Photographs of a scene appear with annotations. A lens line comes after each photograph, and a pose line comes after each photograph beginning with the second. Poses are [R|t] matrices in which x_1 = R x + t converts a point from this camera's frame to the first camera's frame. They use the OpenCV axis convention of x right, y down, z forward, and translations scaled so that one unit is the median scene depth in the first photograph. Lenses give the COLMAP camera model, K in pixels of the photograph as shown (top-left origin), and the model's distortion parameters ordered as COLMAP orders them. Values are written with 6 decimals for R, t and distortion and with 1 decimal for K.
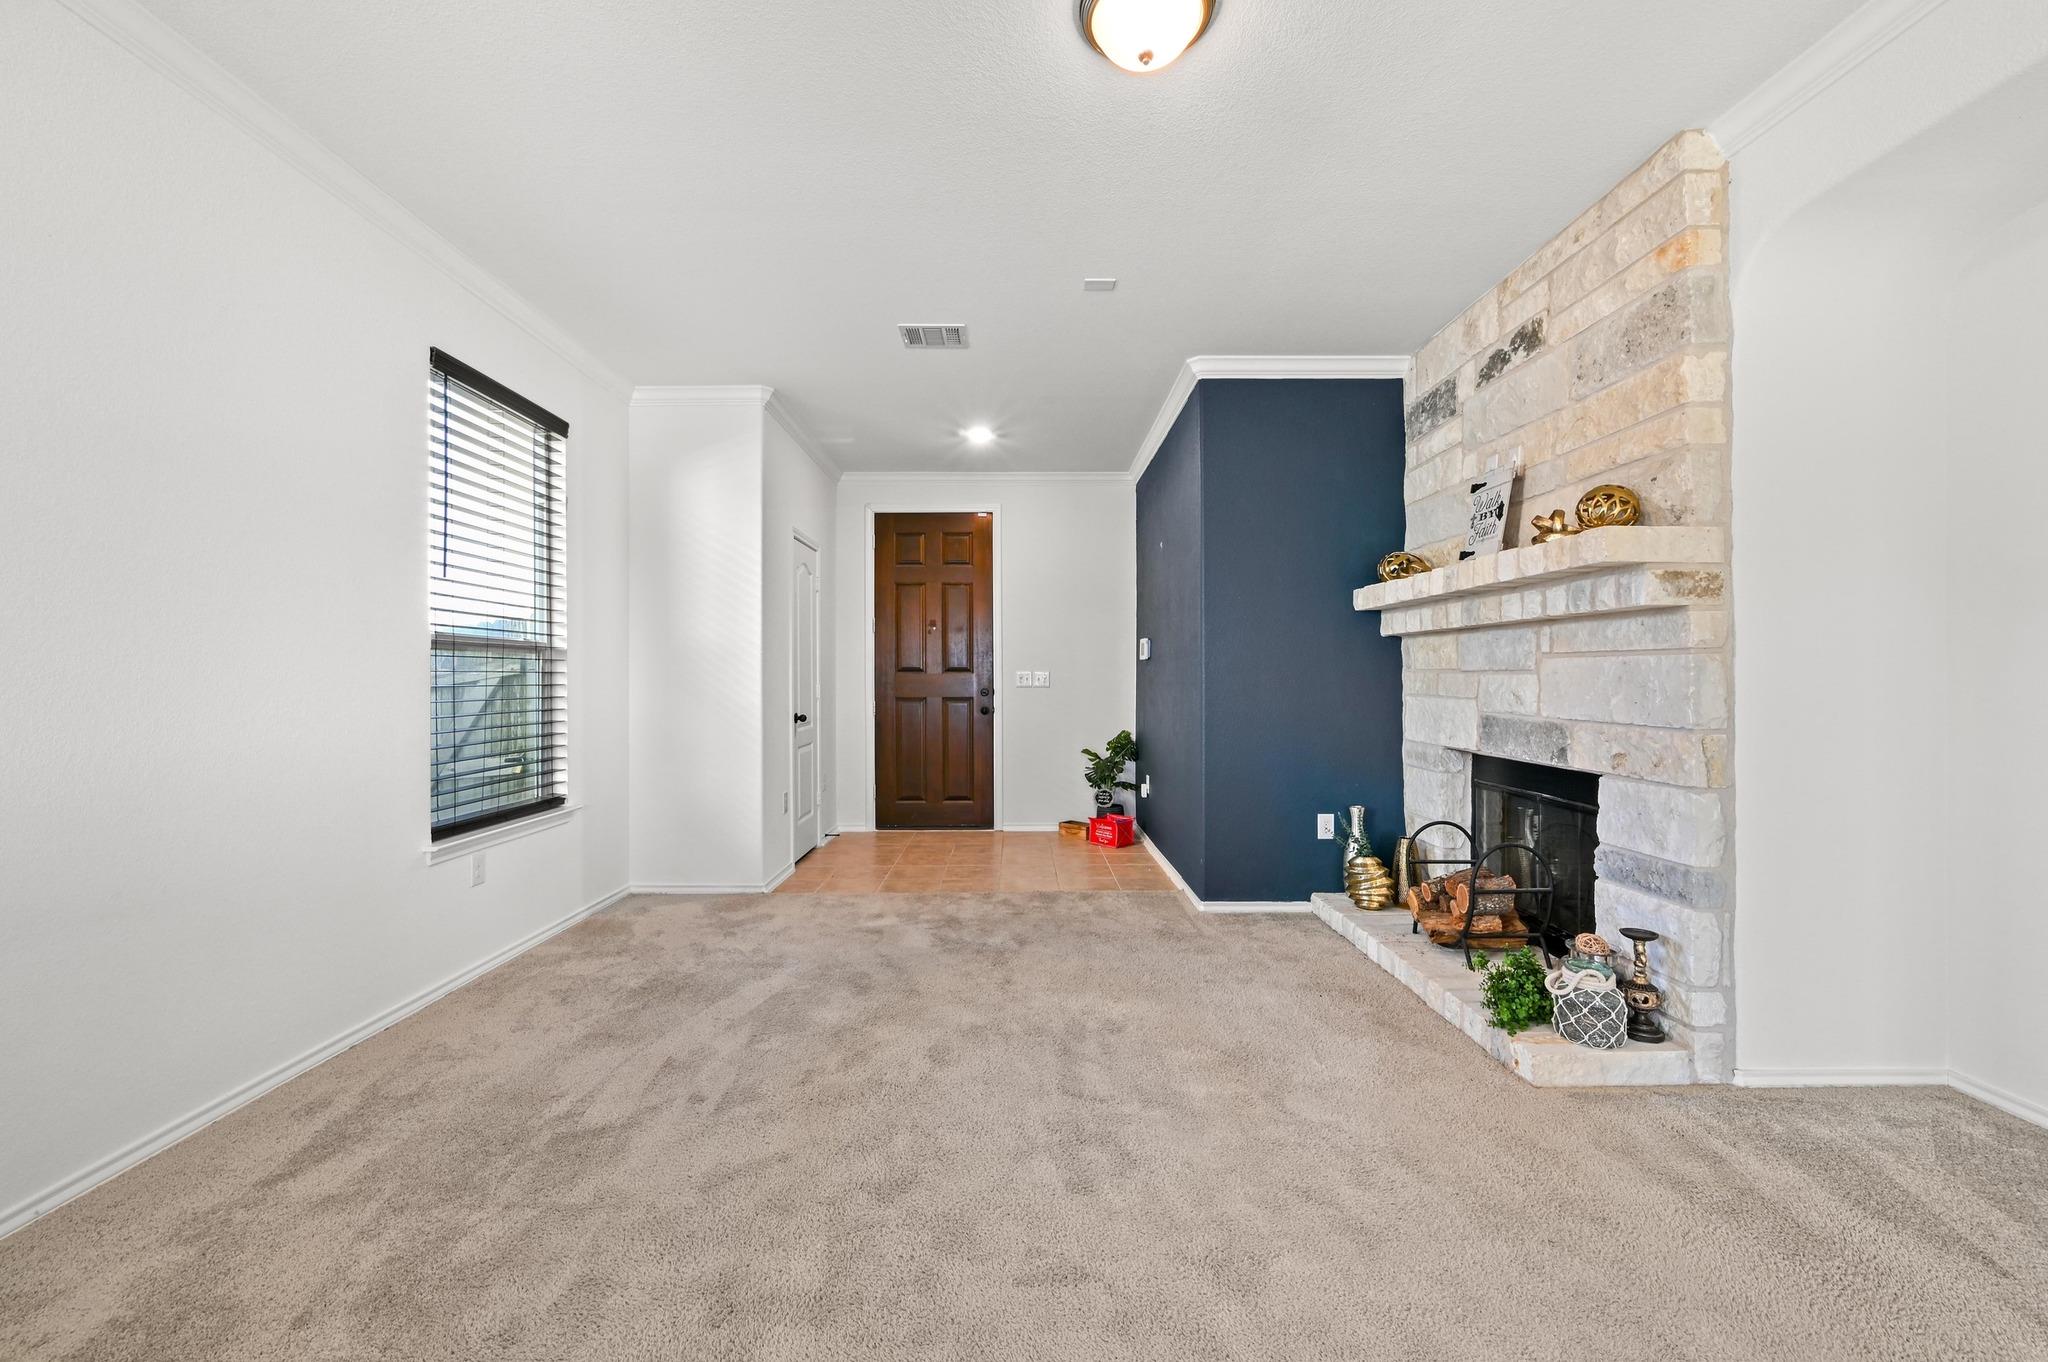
lens RADIAL K [[809.1, 0, 1020.9], [0, 809.1, 677.9], [0, 0, 1]] dist [0.001295, -0.000047]
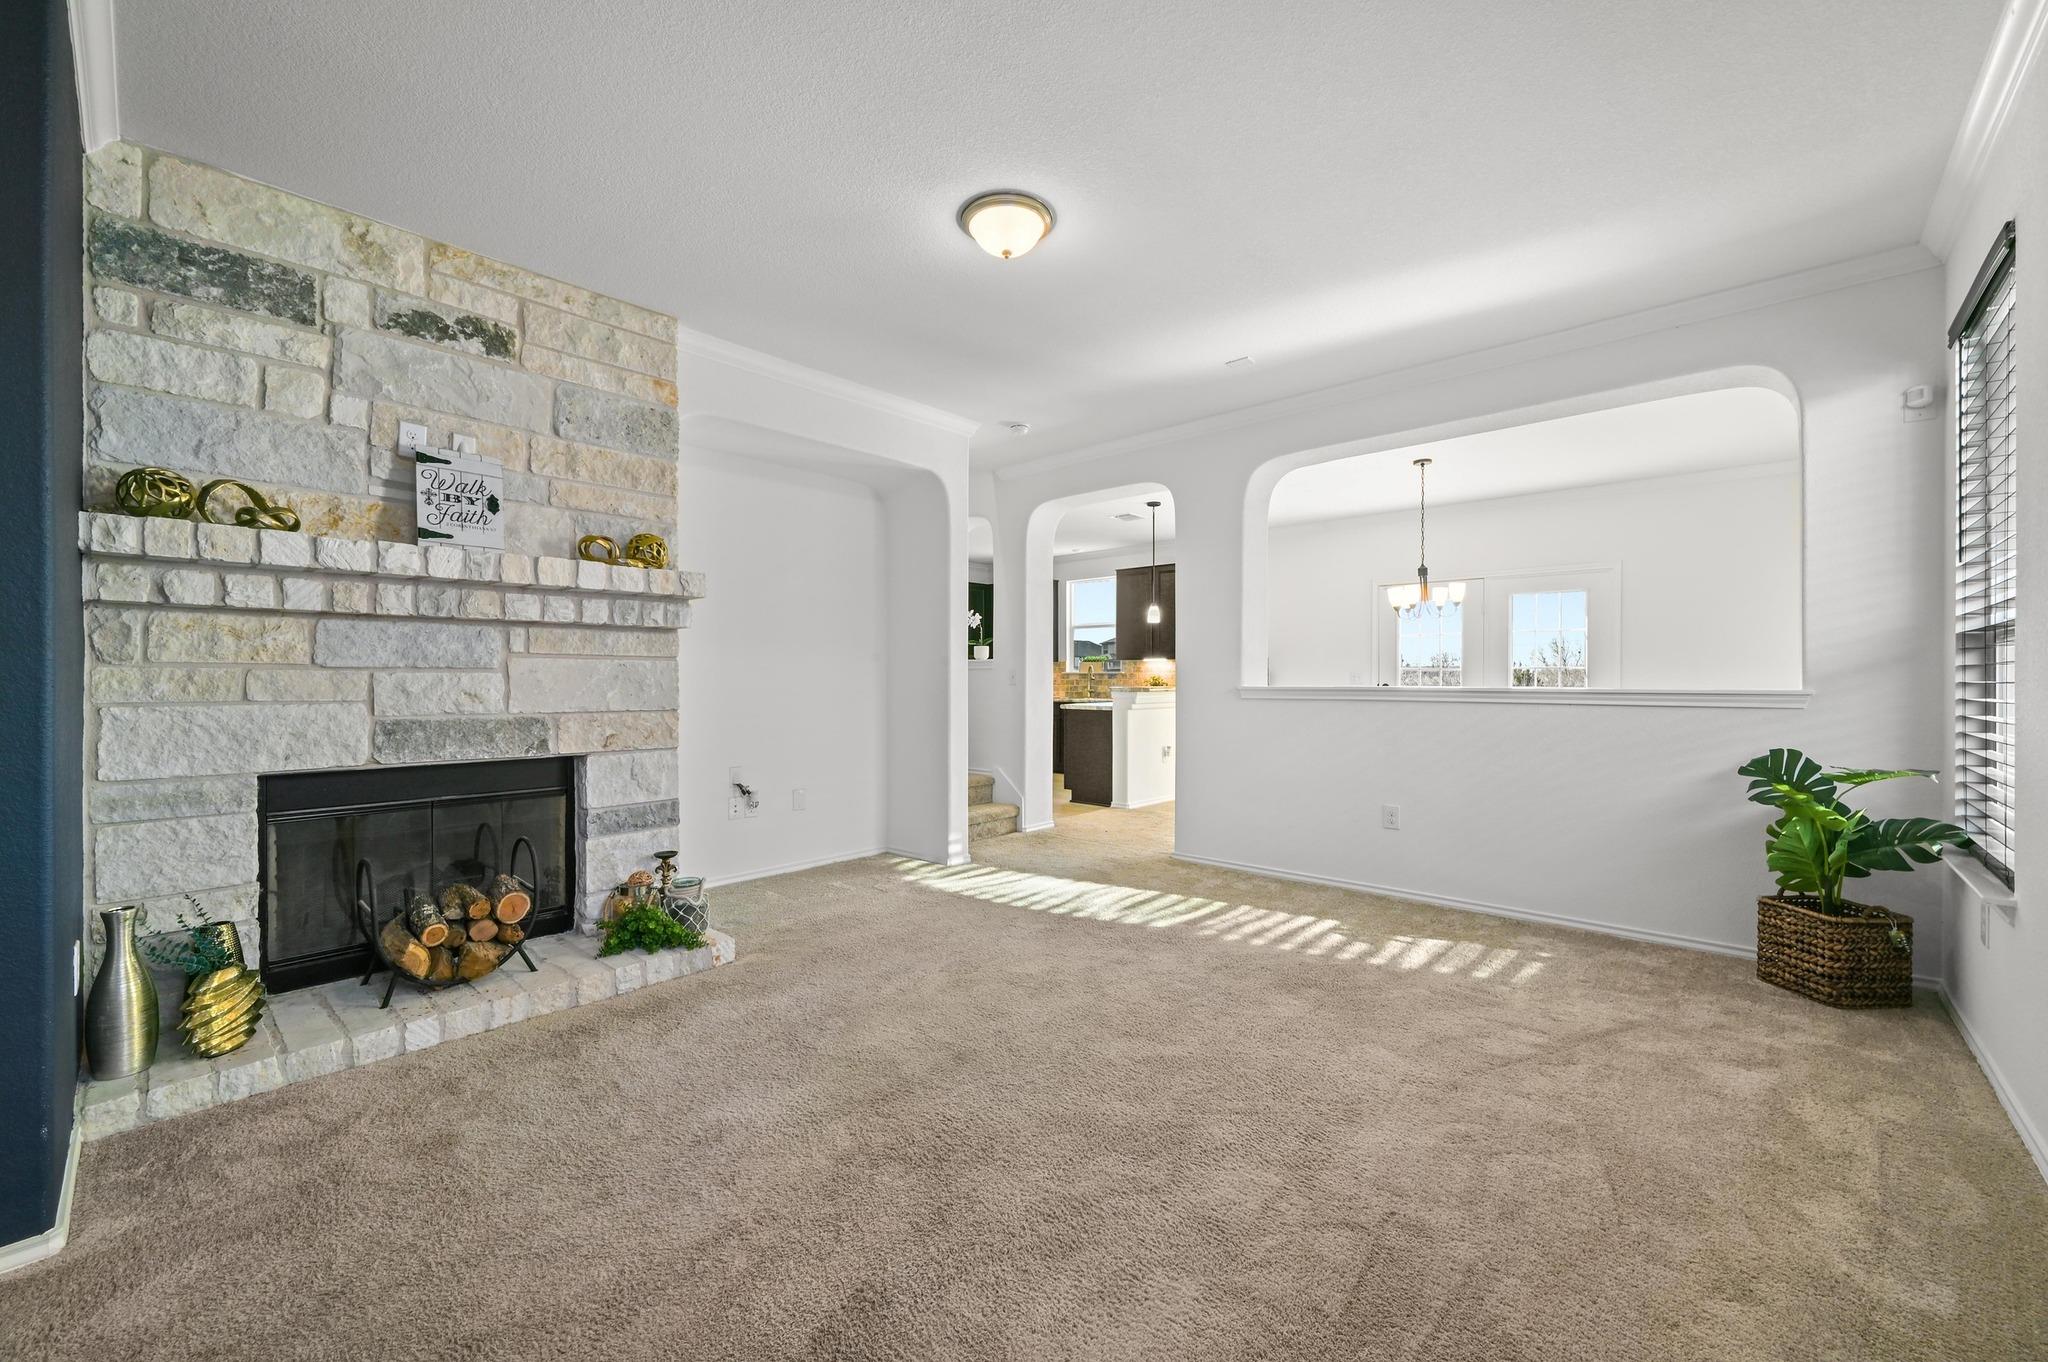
lens RADIAL K [[809.1, 0, 1017.8], [0, 809.1, 680.2], [0, 0, 1]] dist [0.001295, -0.000047]
pose [[-0.728918, -0.001243, 0.684600, -0.567107], [0.002014, 0.999990, 0.003959, 0.002425], [-0.684598, 0.004264, -0.728908, 1.359053]]
